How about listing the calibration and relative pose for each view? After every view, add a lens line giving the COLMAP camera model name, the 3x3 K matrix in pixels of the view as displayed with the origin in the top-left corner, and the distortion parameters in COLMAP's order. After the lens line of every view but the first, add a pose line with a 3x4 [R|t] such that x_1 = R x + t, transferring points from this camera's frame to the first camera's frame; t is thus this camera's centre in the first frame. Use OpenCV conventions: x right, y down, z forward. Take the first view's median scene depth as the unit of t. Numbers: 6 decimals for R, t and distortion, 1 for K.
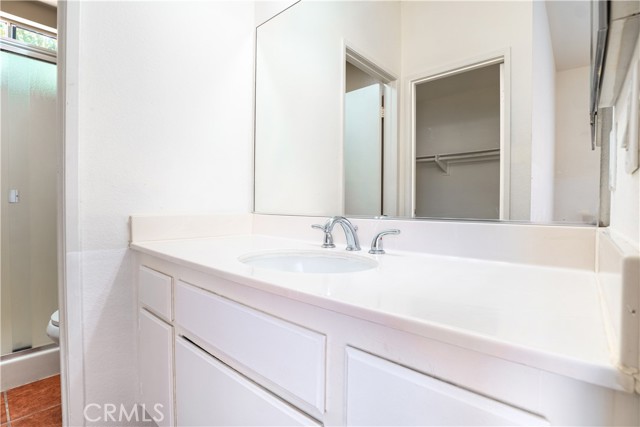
lens RADIAL K [[309.0, 0, 317.7], [0, 309.0, 216.2], [0, 0, 1]] dist [-0.042395, 0.008260]
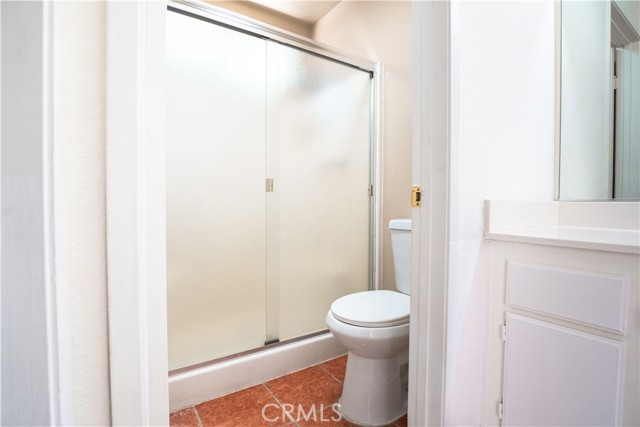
lens RADIAL K [[309.0, 0, 319.8], [0, 309.0, 215.2], [0, 0, 1]] dist [-0.042395, 0.008260]
pose [[0.969142, 0.003694, -0.246475, -0.605832], [-0.003652, 0.999993, 0.000628, 0.030255], [0.246476, 0.000291, 0.969149, 0.061411]]
